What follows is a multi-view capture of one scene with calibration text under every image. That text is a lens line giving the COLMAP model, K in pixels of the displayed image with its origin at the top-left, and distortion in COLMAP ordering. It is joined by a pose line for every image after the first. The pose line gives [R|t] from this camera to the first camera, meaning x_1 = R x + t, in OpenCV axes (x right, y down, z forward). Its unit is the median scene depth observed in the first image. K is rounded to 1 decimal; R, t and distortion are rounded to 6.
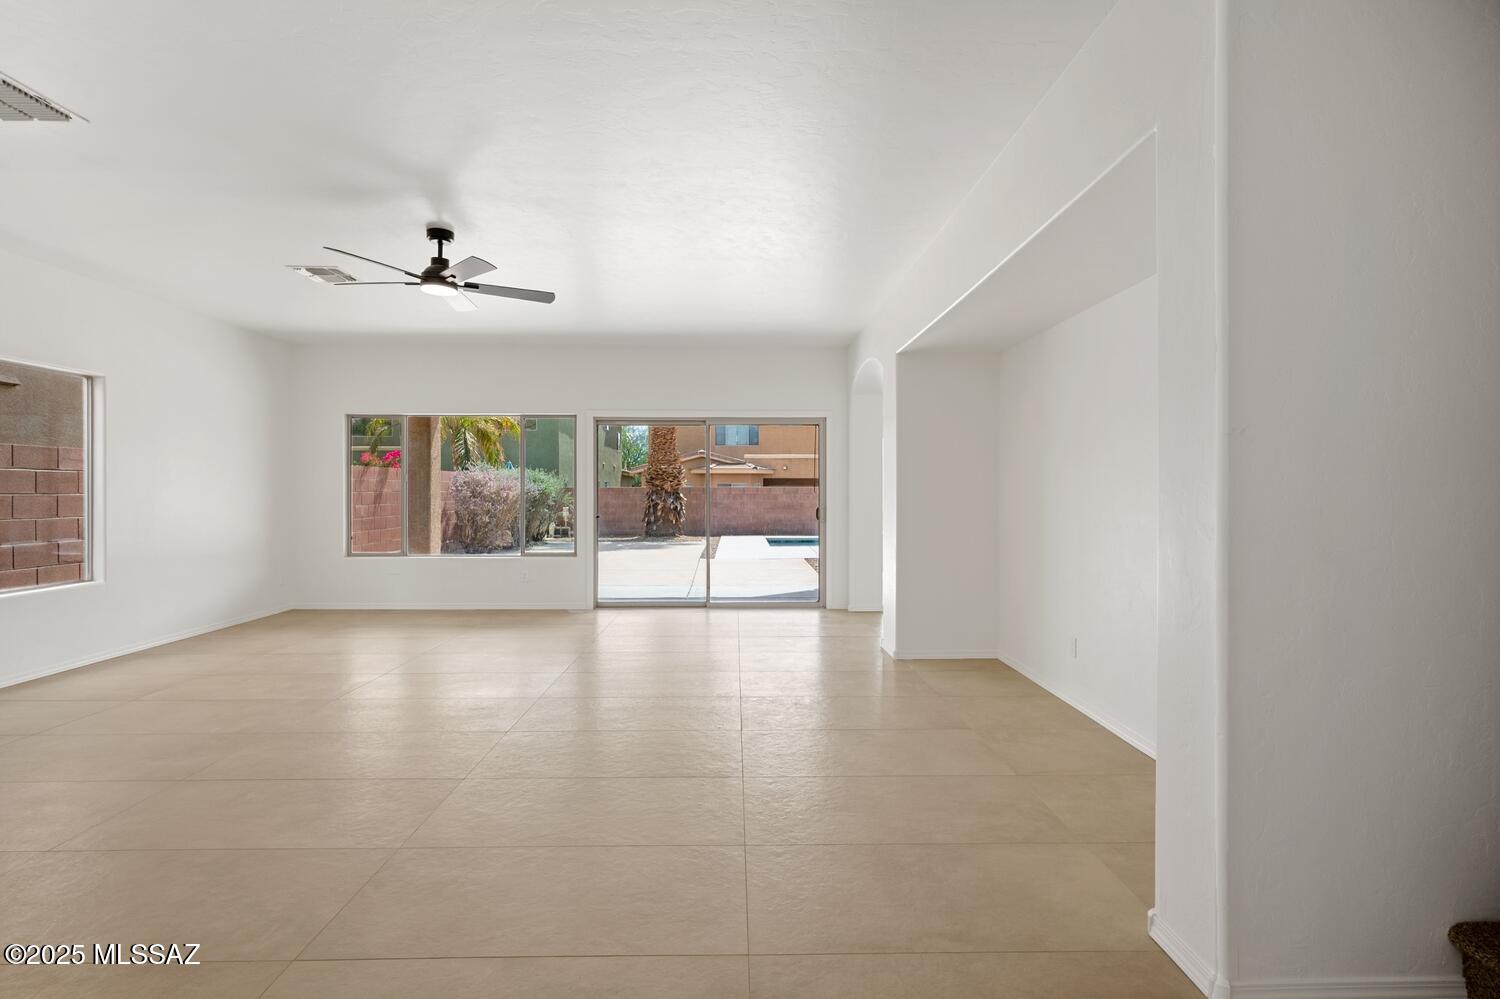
lens RADIAL K [[723.8, 0, 743.5], [0, 723.8, 496.9], [0, 0, 1]] dist [-0.002305, 0.000052]
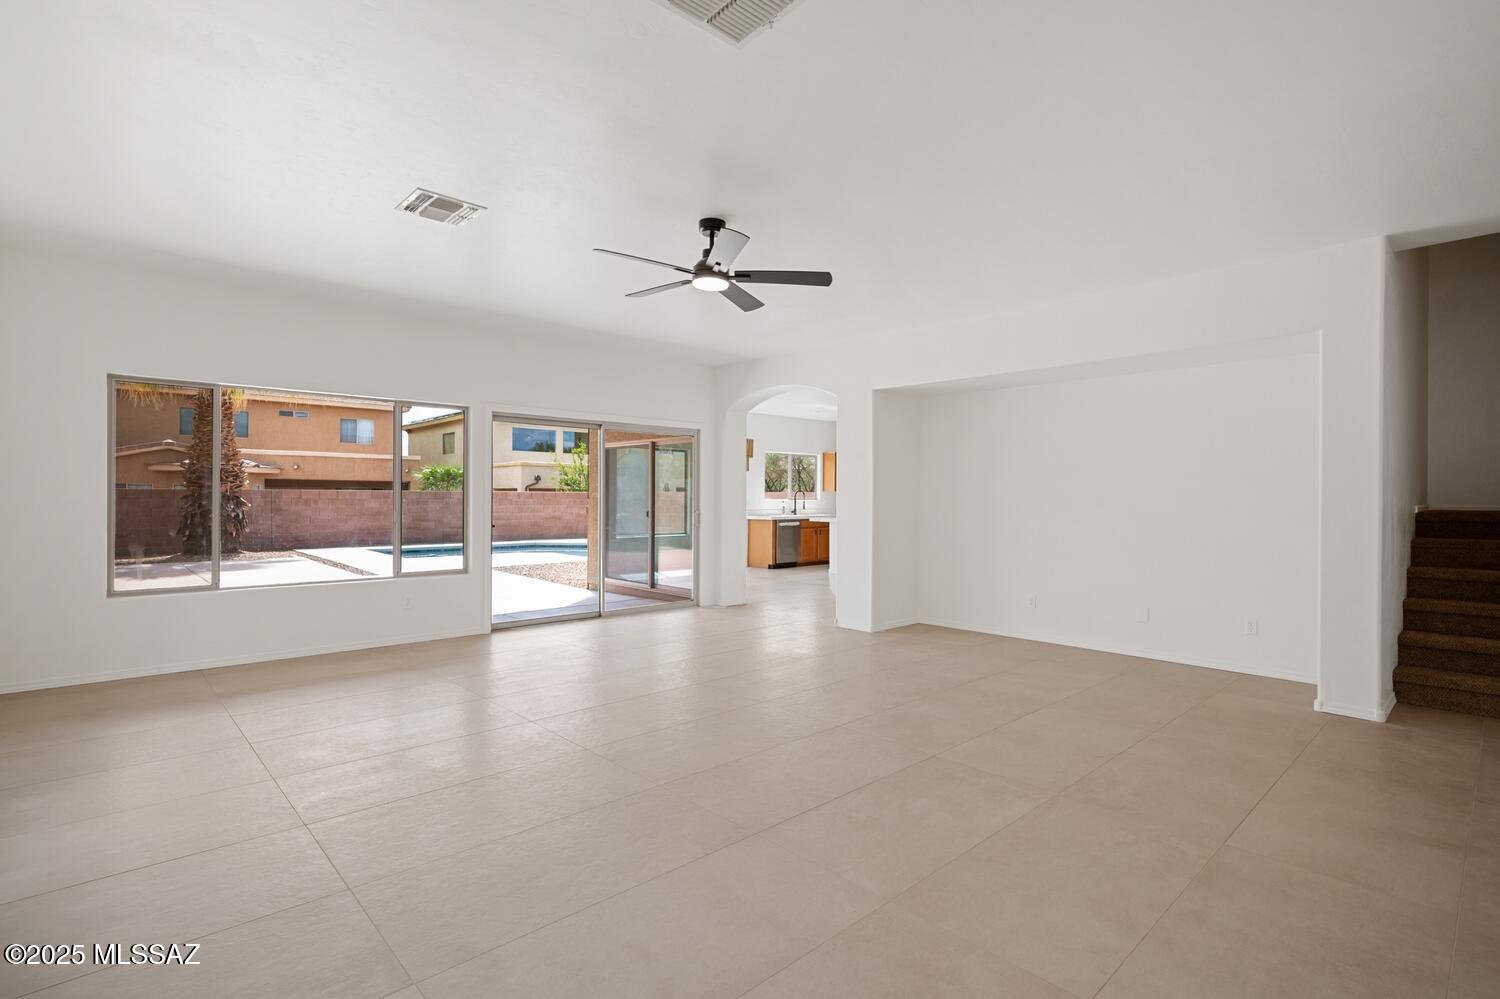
lens RADIAL K [[723.8, 0, 745.4], [0, 723.8, 501.6], [0, 0, 1]] dist [-0.002305, 0.000052]
pose [[0.736949, 0.000162, 0.675949, -0.200874], [-0.000520, 1.000000, 0.000326, -0.000921], [-0.675948, -0.000592, 0.736949, 0.054519]]
